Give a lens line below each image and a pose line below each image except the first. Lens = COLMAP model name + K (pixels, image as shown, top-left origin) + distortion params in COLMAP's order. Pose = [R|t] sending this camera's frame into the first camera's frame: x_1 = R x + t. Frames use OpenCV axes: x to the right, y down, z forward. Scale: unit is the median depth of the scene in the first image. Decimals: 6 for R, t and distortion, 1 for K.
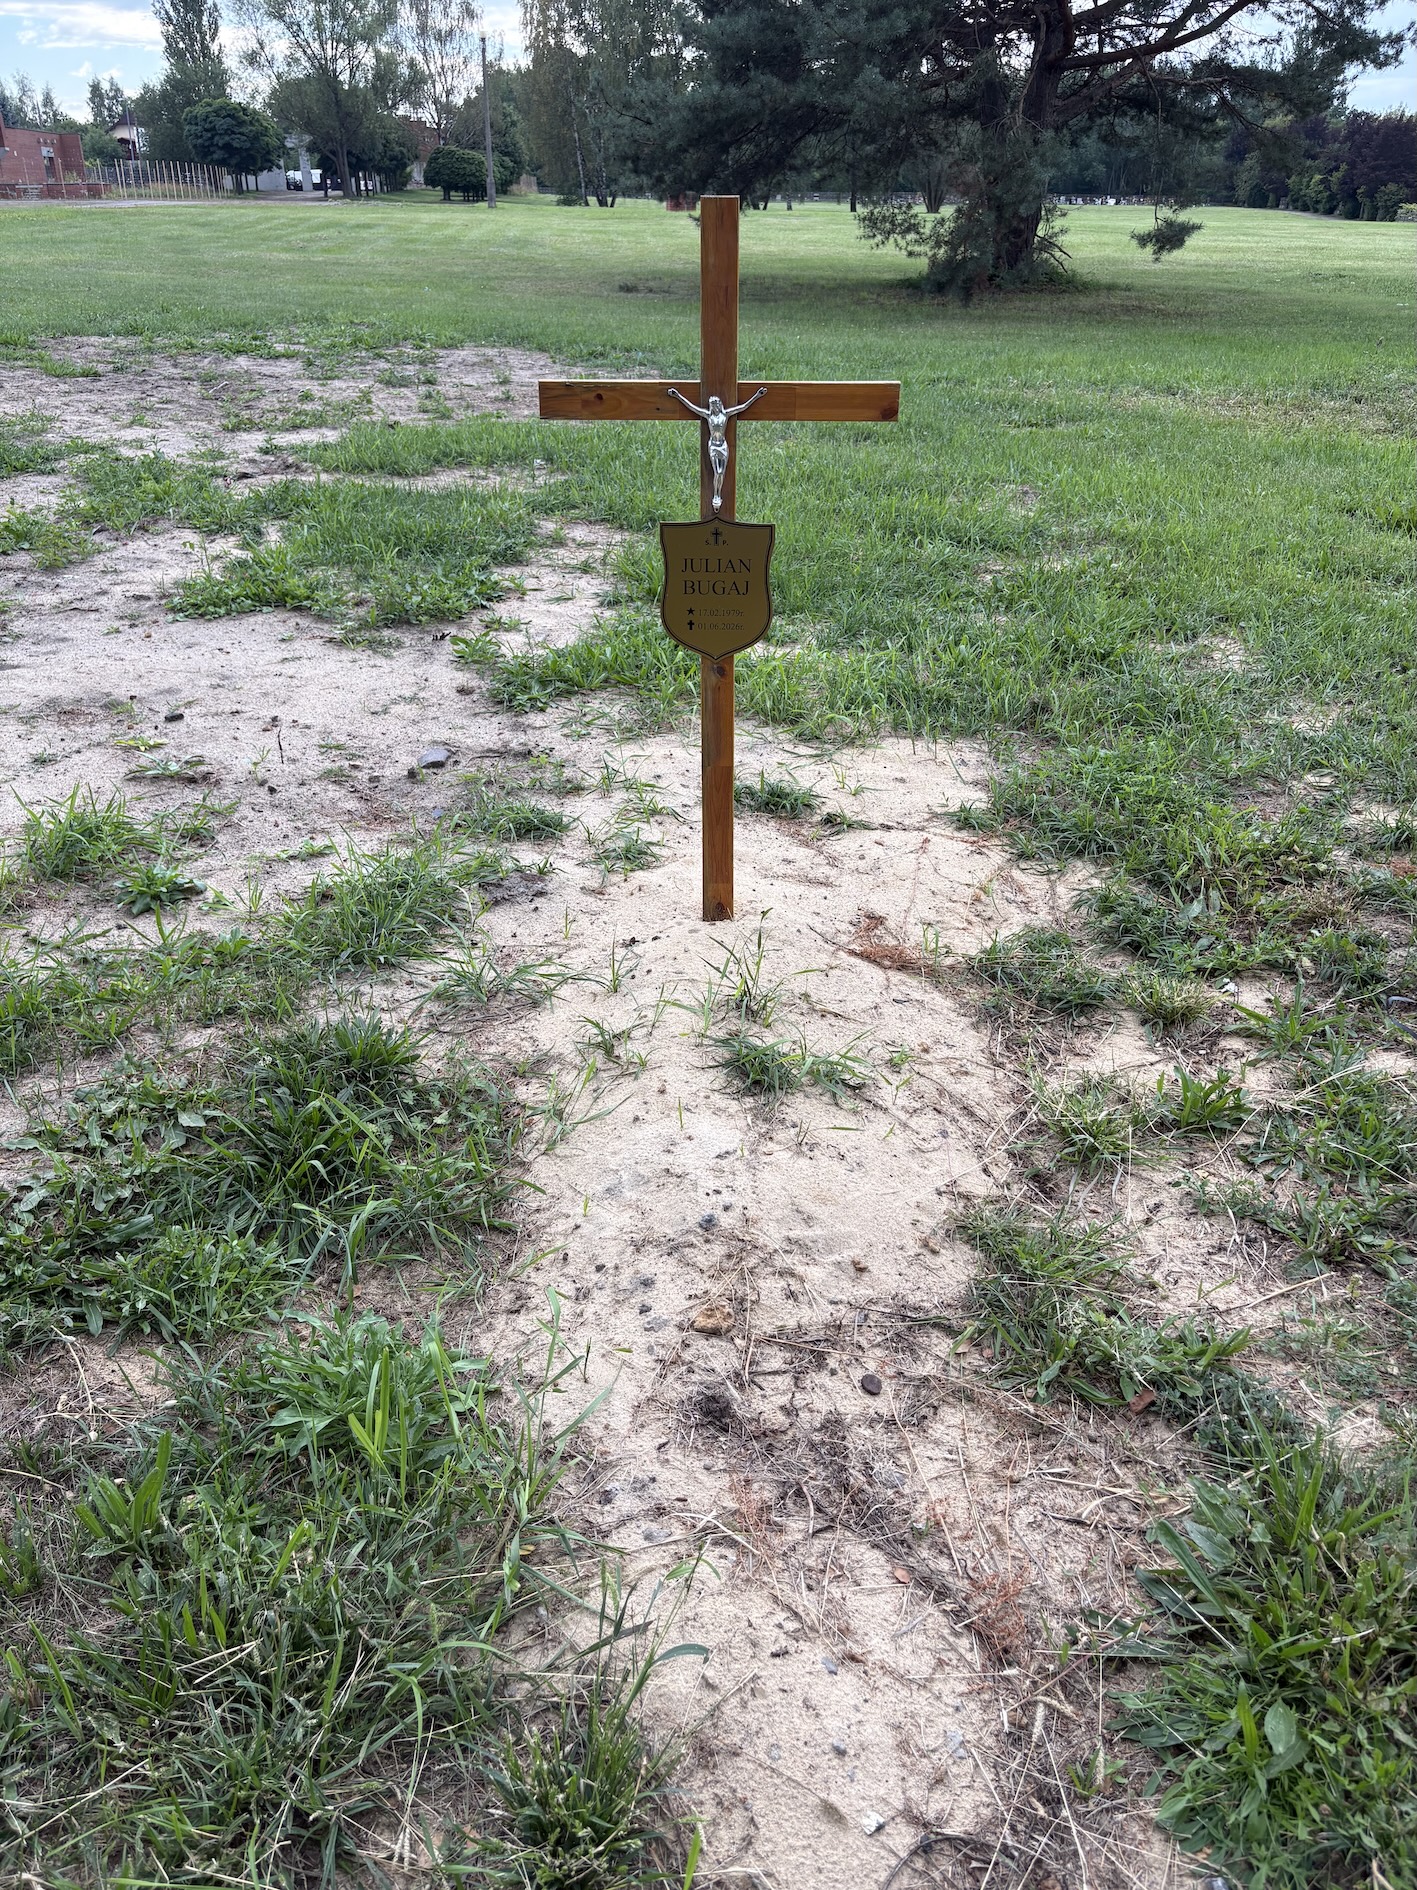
lens RADIAL K [[1469.8, 0, 708.5], [0, 1469.8, 945.0], [0, 0, 1]] dist [0.048795, -0.075376]
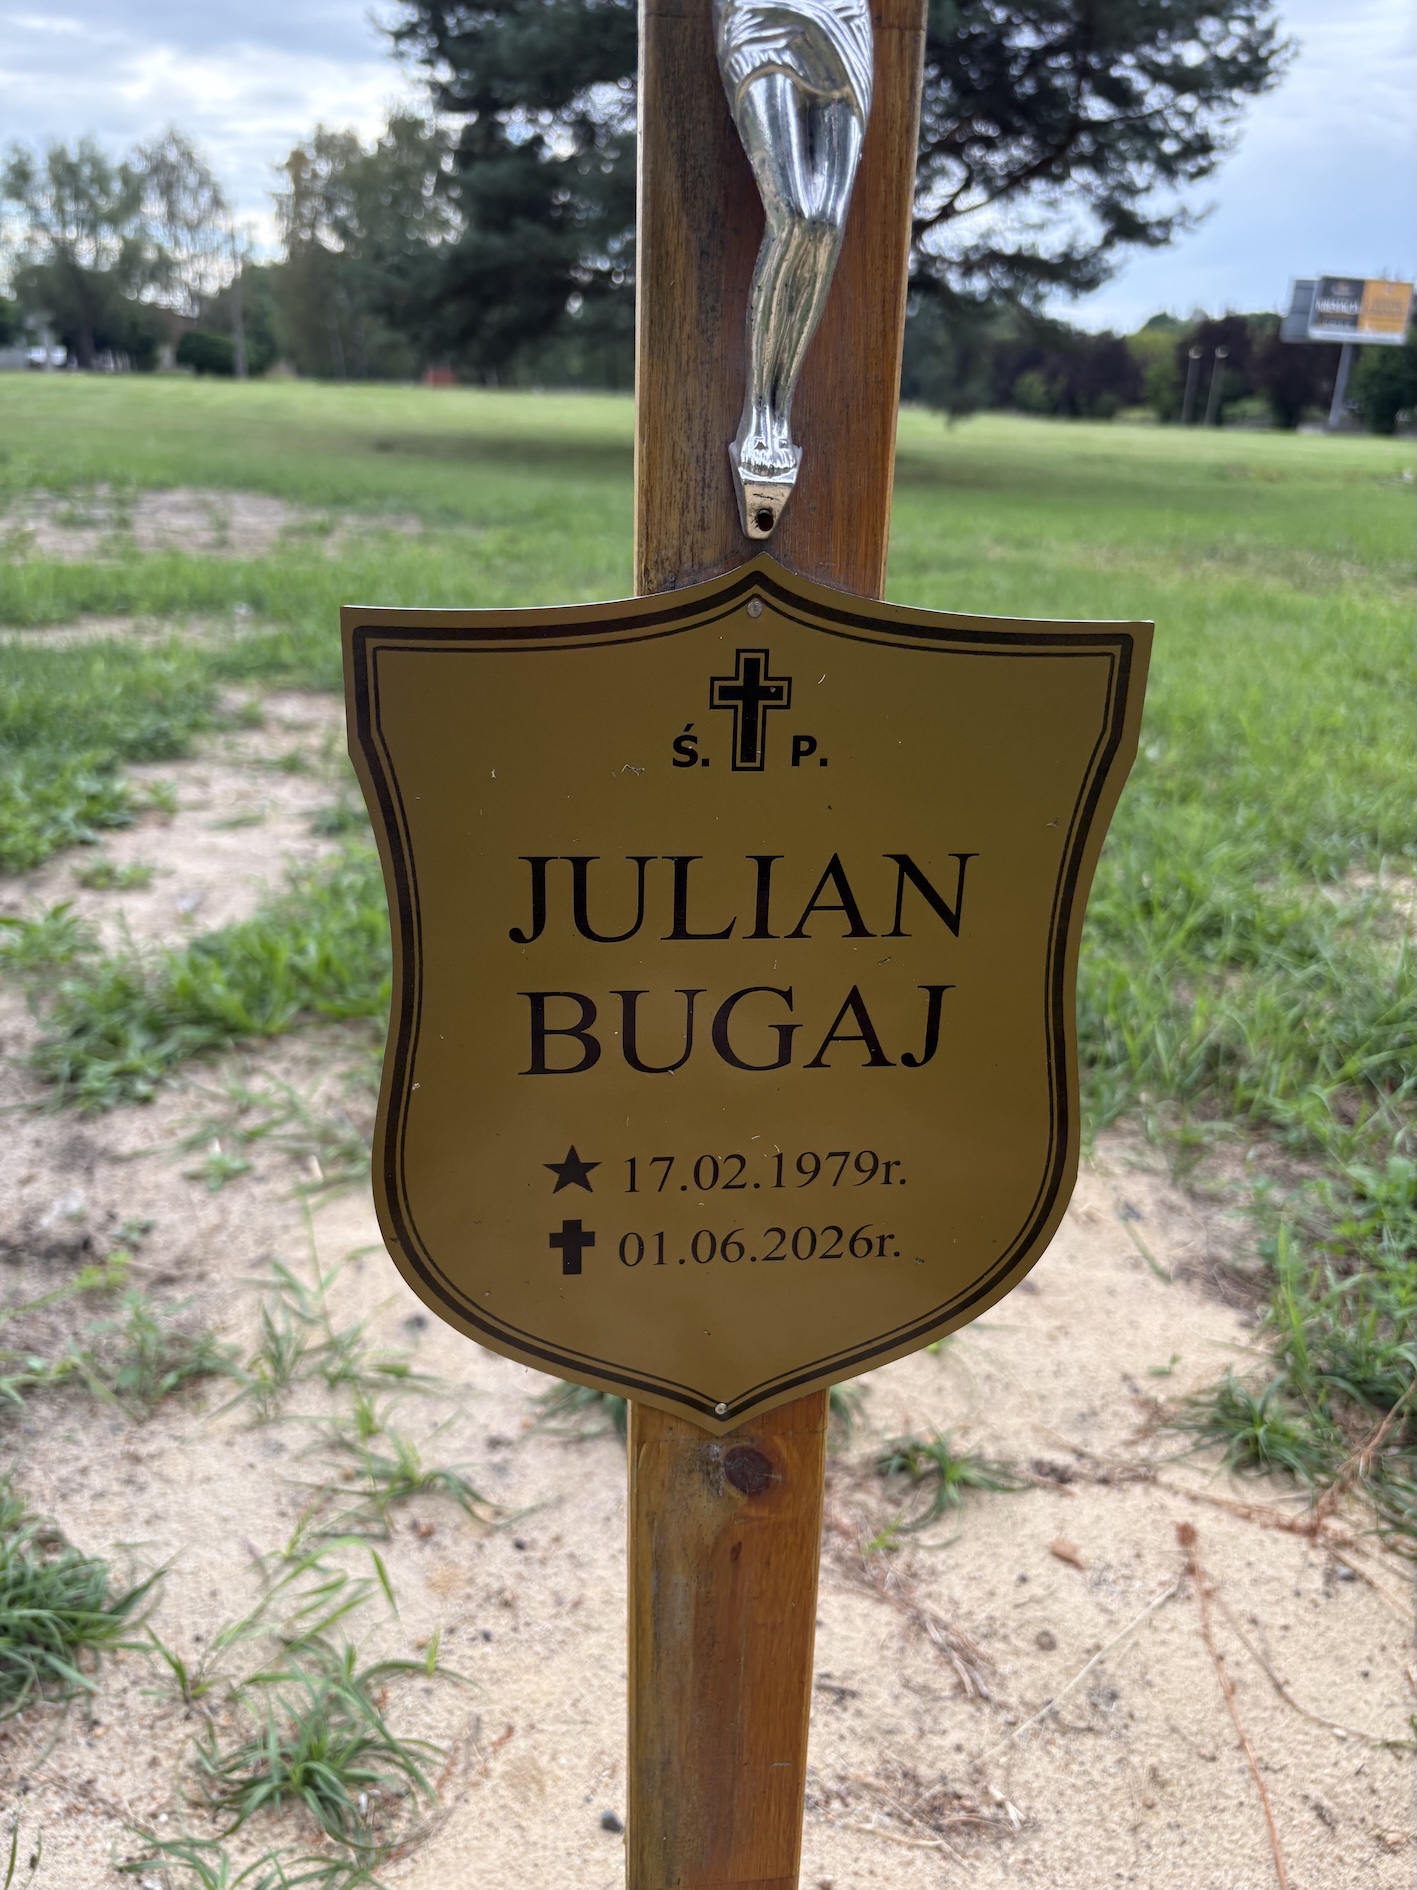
lens RADIAL K [[1505.6, 0, 733.1], [0, 1505.6, 918.8], [0, 0, 1]] dist [-0.006673, -0.008813]
pose [[0.986149, -0.029284, 0.163254, -0.002826], [0.050737, 0.990368, -0.128828, -0.032078], [-0.157909, 0.135327, 0.978137, 0.116008]]
